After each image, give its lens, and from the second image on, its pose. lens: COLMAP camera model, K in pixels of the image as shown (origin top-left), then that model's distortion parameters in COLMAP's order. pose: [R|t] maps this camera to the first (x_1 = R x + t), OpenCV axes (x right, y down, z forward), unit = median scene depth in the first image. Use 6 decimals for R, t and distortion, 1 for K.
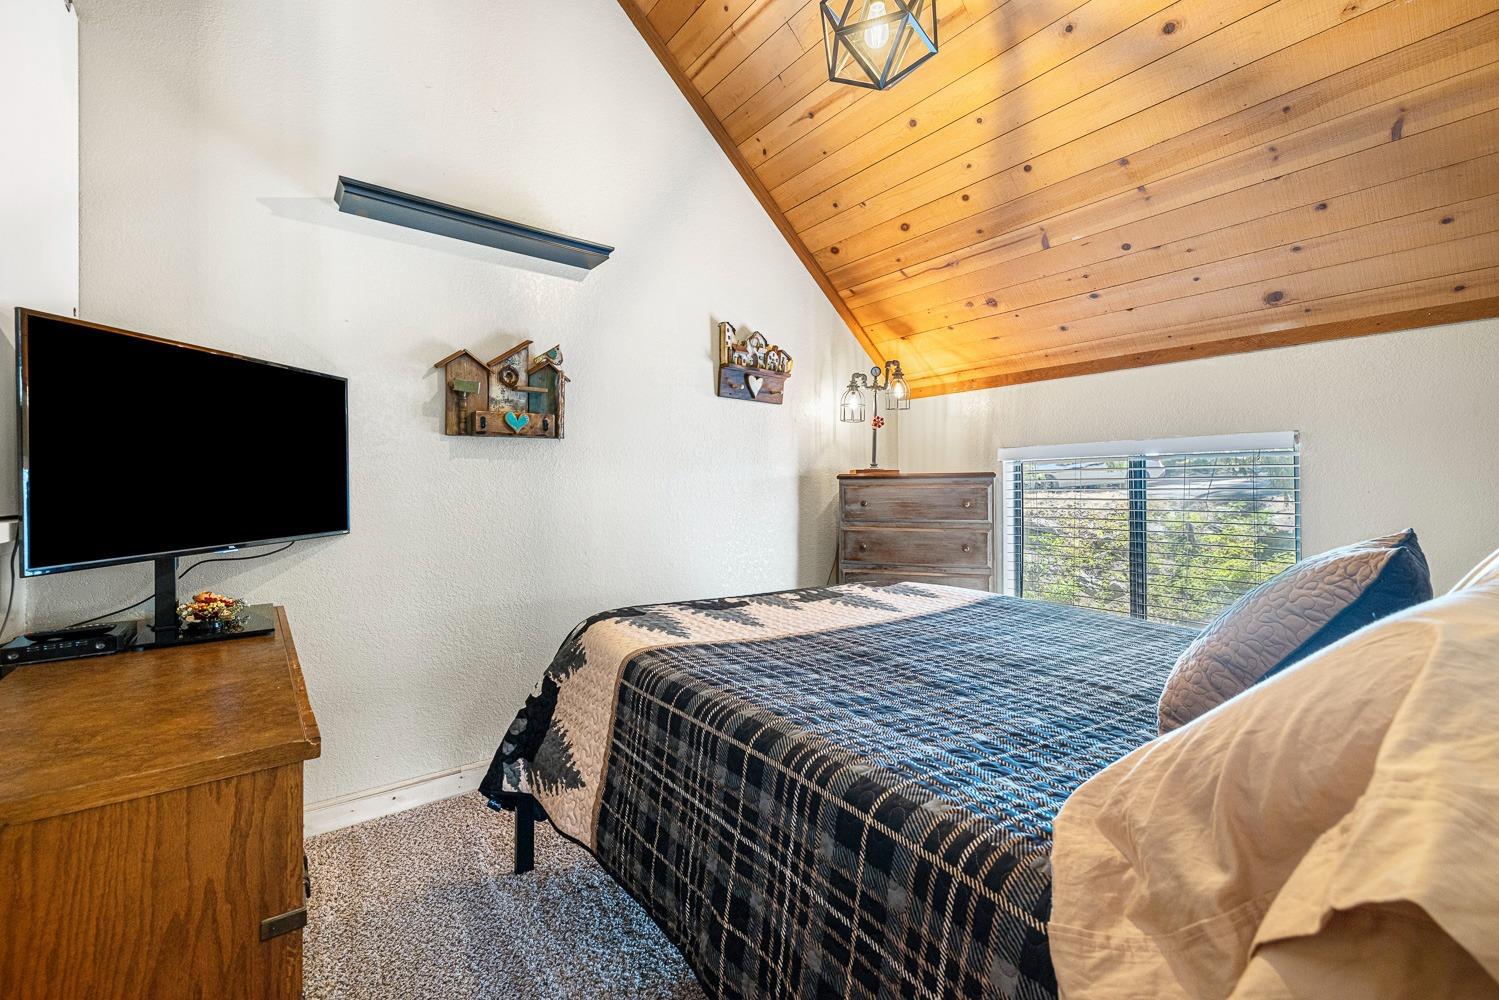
lens RADIAL K [[627.5, 0, 750.2], [0, 627.5, 490.4], [0, 0, 1]] dist [-0.000063, -0.000427]
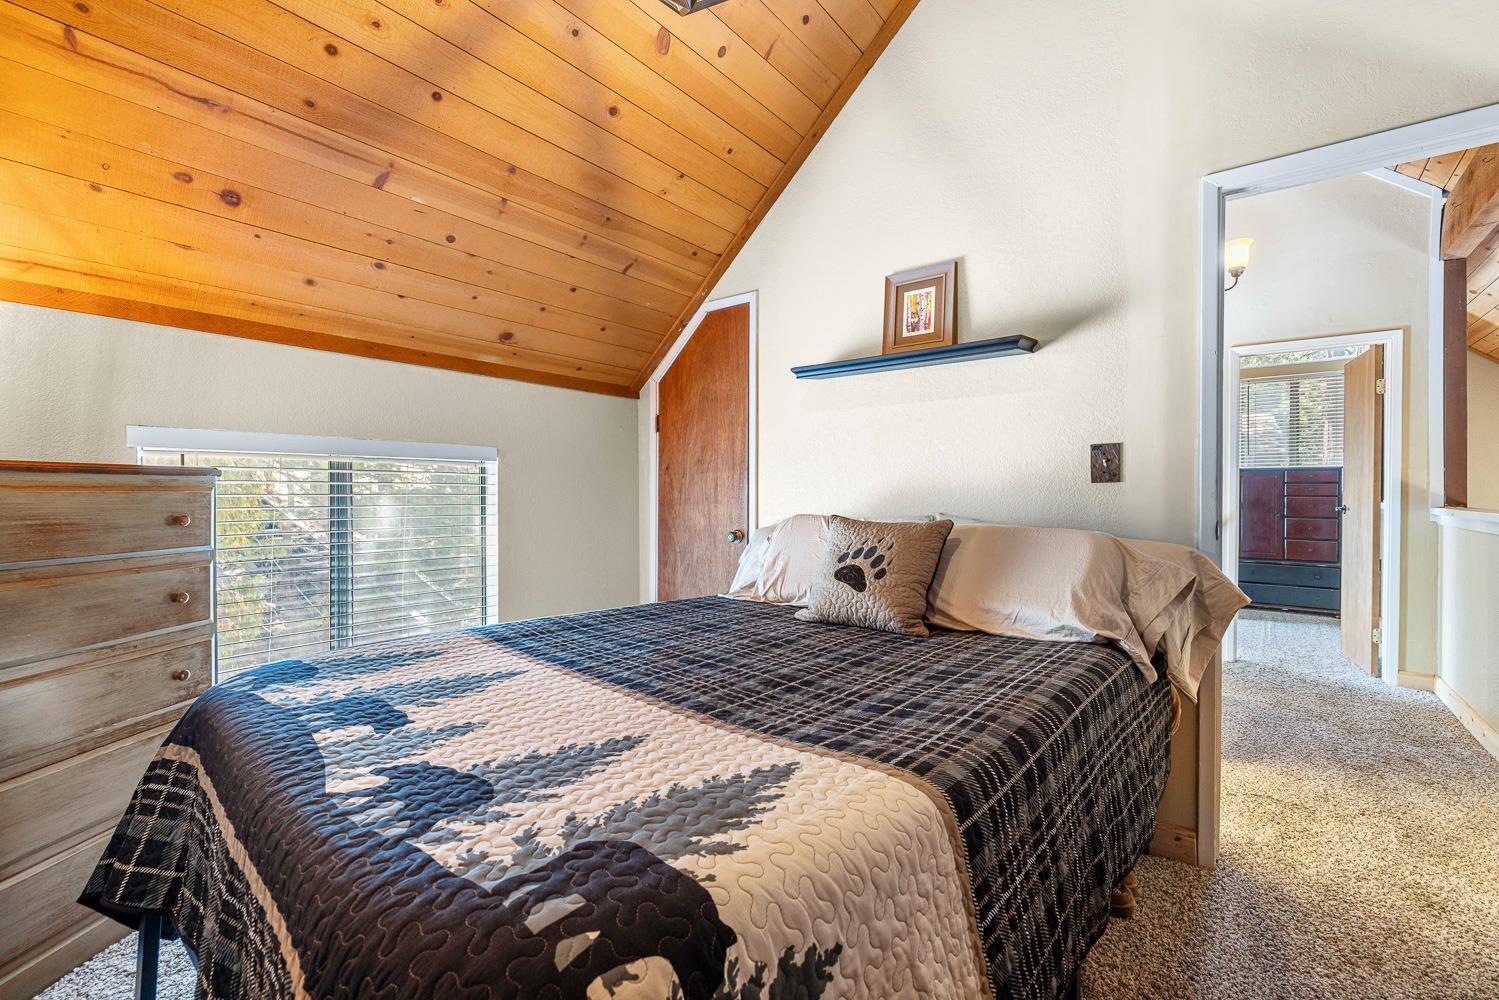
lens RADIAL K [[627.5, 0, 750.2], [0, 627.5, 490.4], [0, 0, 1]] dist [-0.000063, -0.000427]
pose [[-0.240553, 0.006359, 0.970615, -0.410583], [-0.000431, 0.999978, -0.006658, -0.002801], [-0.970636, -0.002020, -0.240545, 0.762333]]
